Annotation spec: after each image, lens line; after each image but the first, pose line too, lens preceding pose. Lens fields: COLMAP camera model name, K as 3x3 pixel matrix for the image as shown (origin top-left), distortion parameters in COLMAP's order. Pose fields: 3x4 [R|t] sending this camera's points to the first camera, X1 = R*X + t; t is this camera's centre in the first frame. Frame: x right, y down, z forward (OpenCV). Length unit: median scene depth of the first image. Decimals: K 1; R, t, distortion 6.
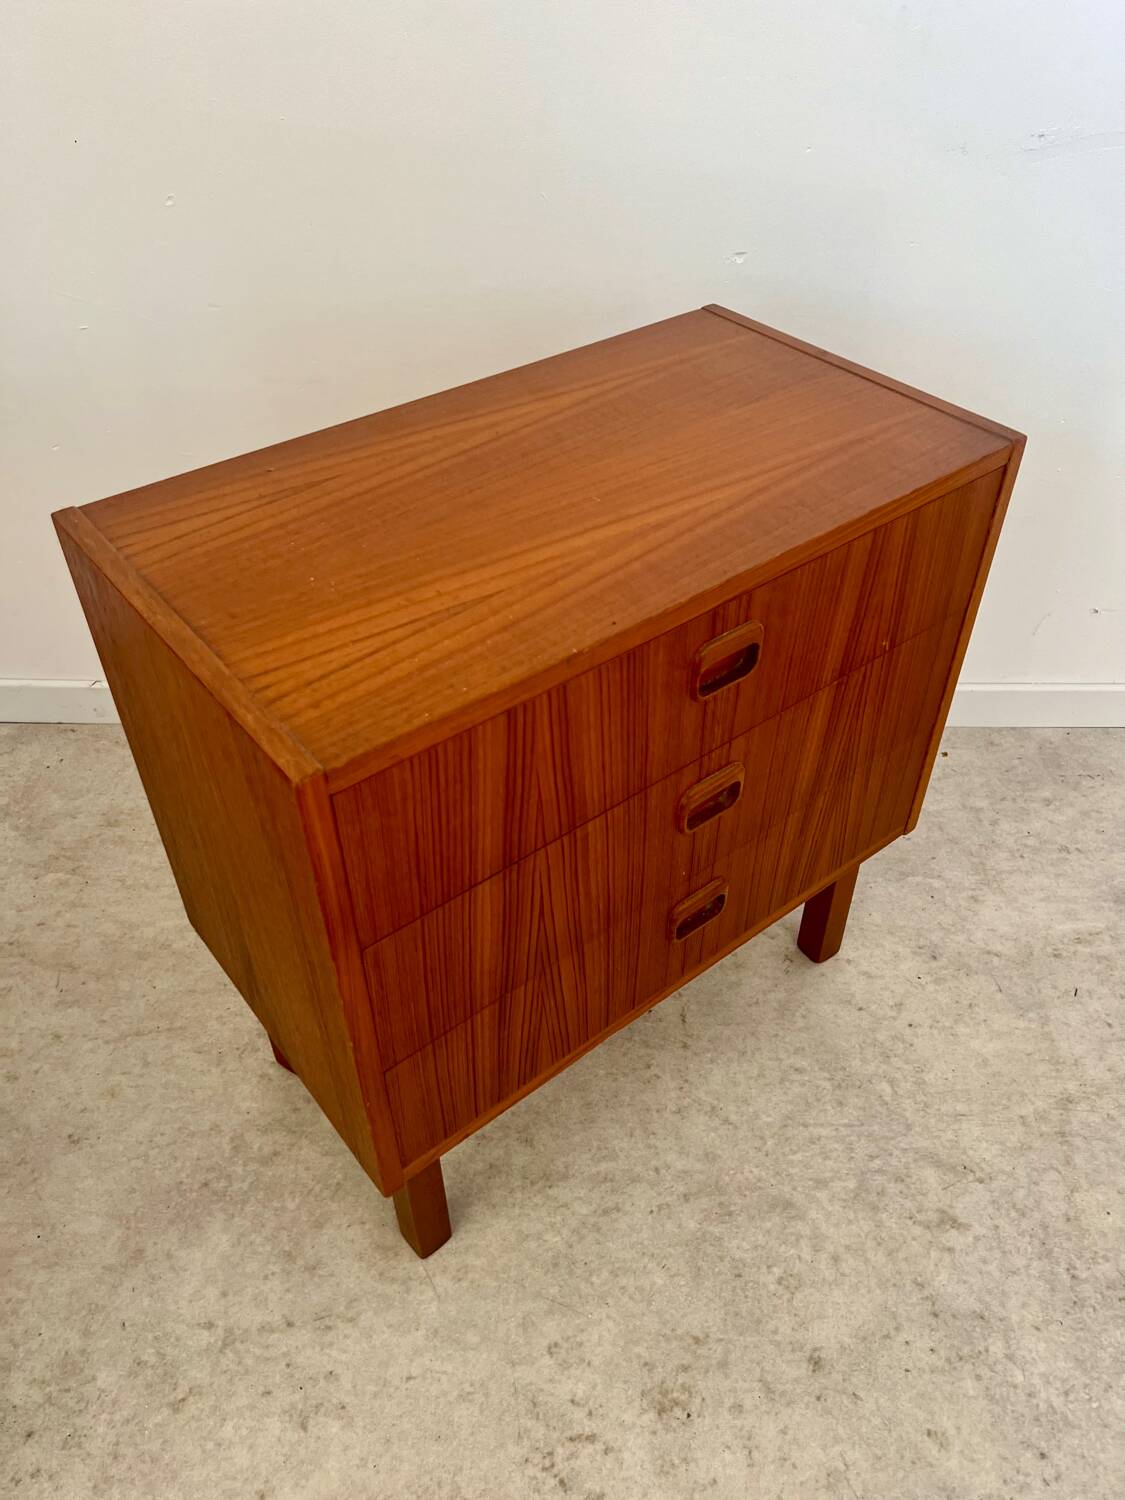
lens RADIAL K [[1148.1, 0, 574.8], [0, 1148.1, 742.2], [0, 0, 1]] dist [0.028512, -0.042379]
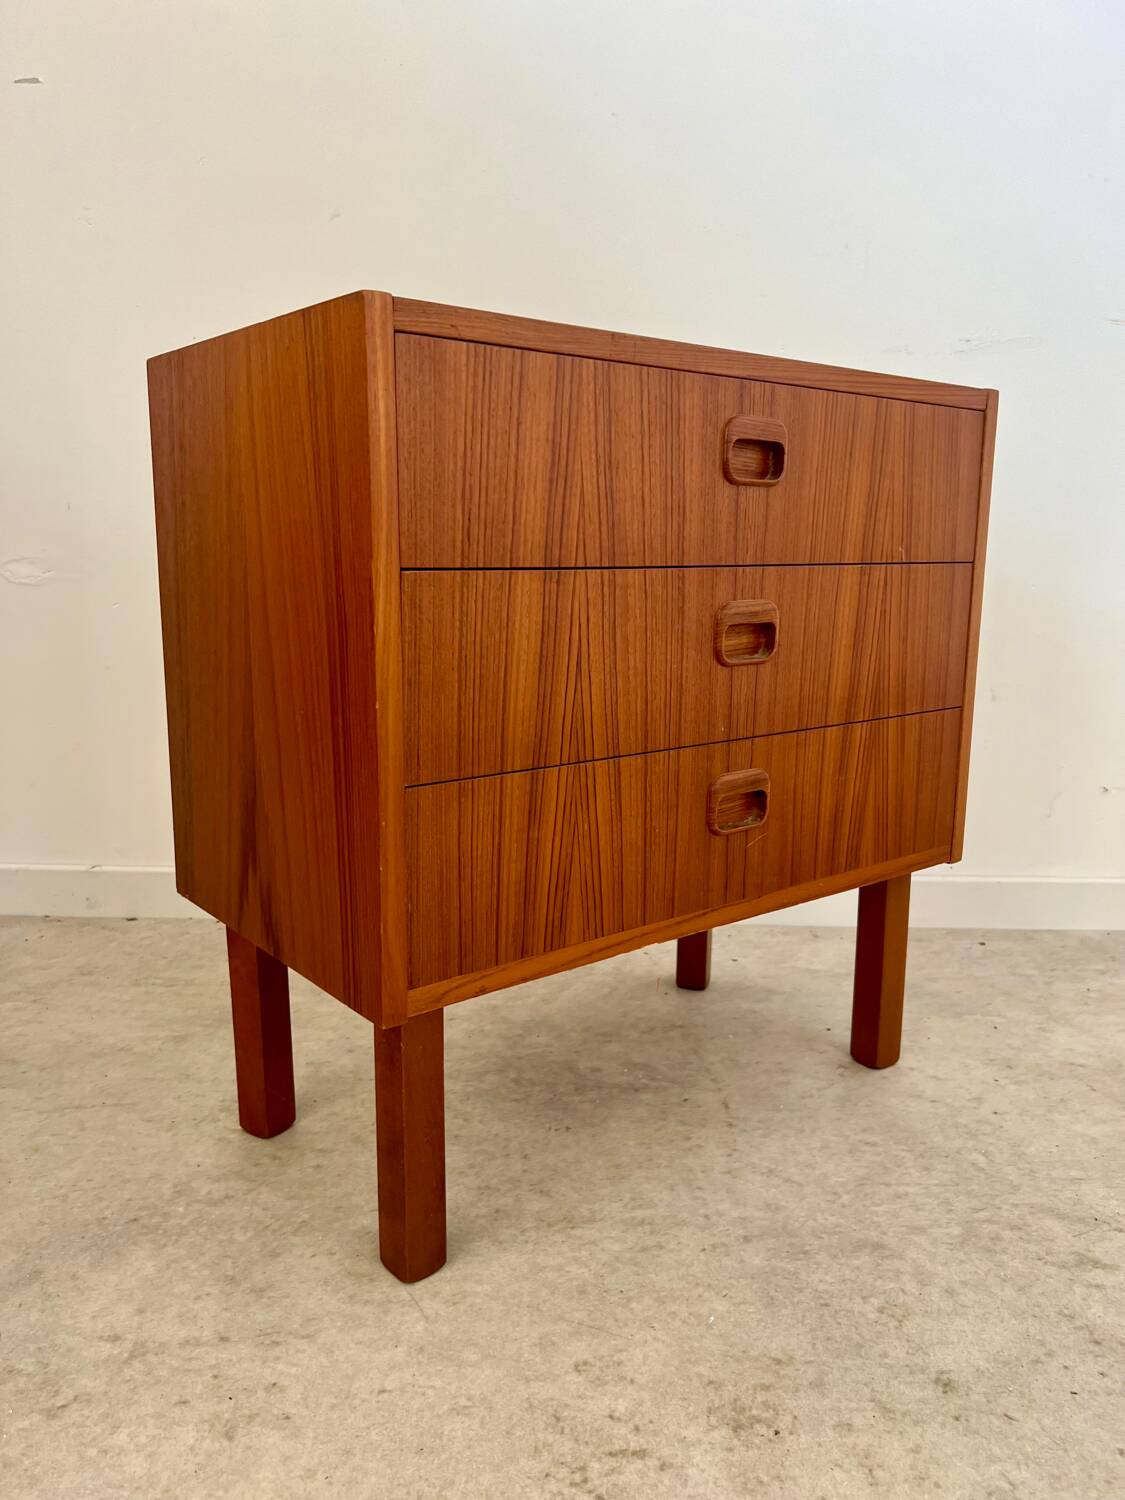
lens RADIAL K [[1148.1, 0, 563.6], [0, 1148.1, 748.0], [0, 0, 1]] dist [0.028512, -0.042379]
pose [[0.999964, 0.008457, -0.000450, -0.030989], [-0.007506, 0.860486, -0.509419, 0.522907], [-0.003921, 0.509404, 0.860519, 0.162913]]
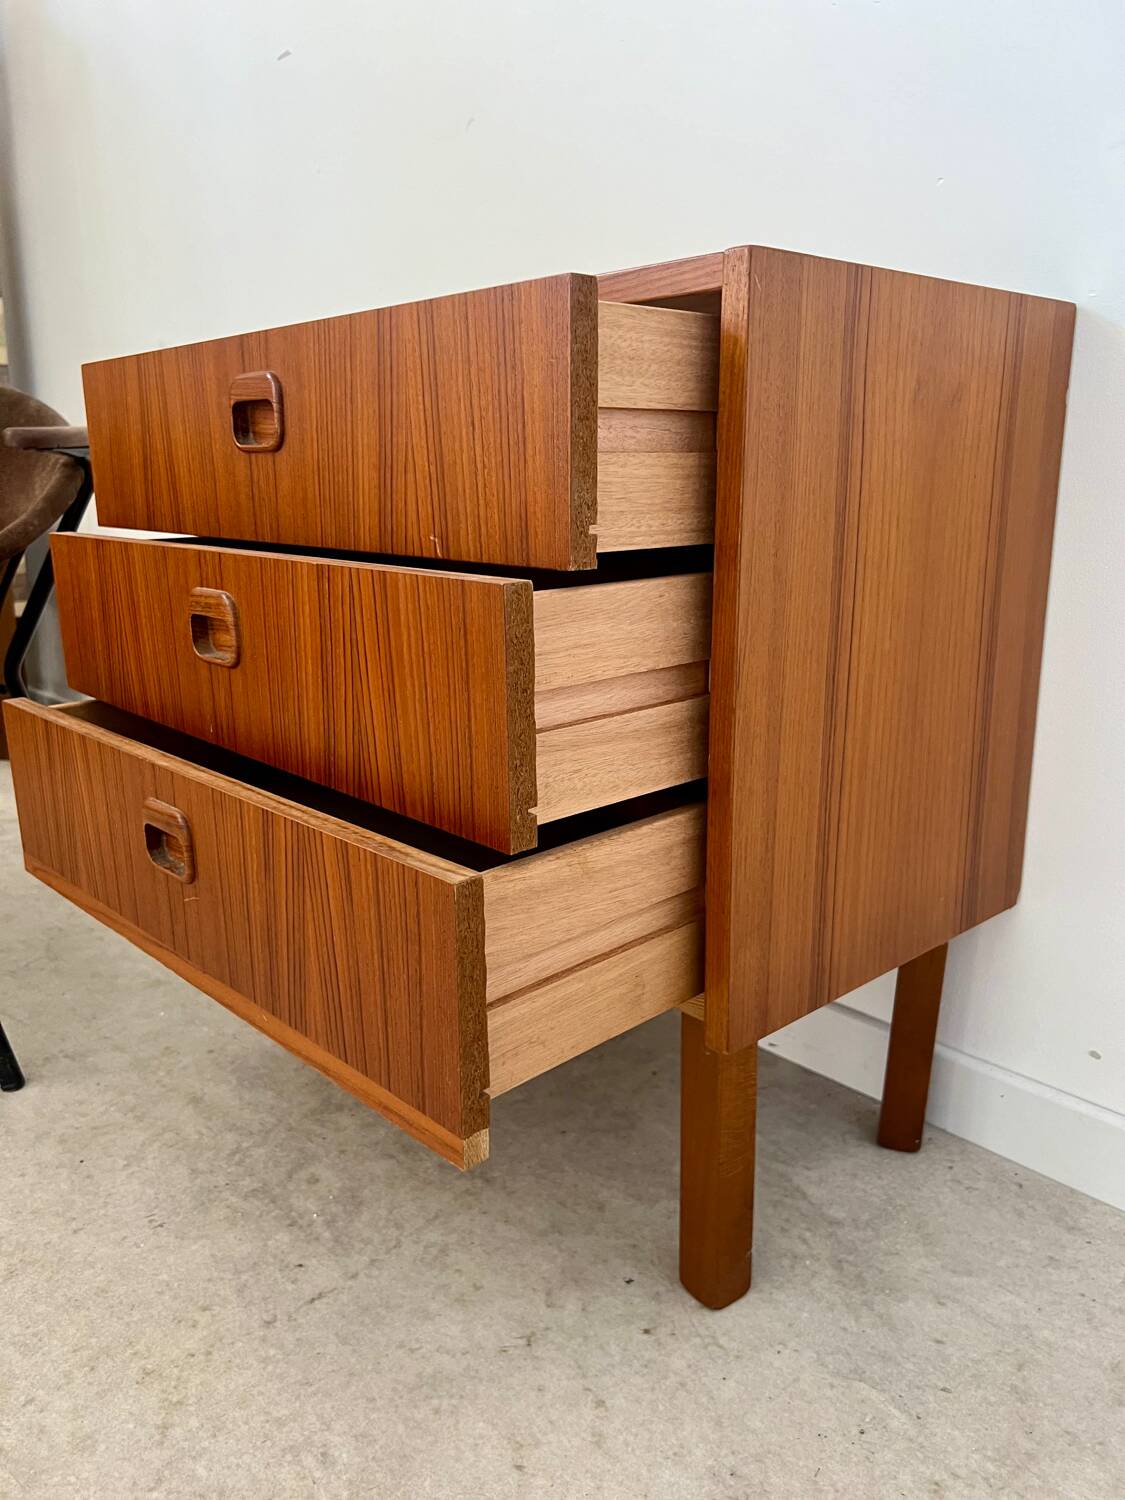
lens RADIAL K [[1148.1, 0, 546.8], [0, 1148.1, 760.7], [0, 0, 1]] dist [0.028512, -0.042379]
pose [[0.663899, 0.174848, -0.727095, 0.677334], [-0.482178, 0.843271, -0.237484, 0.098509], [0.571614, 0.508254, 0.644154, 0.613502]]
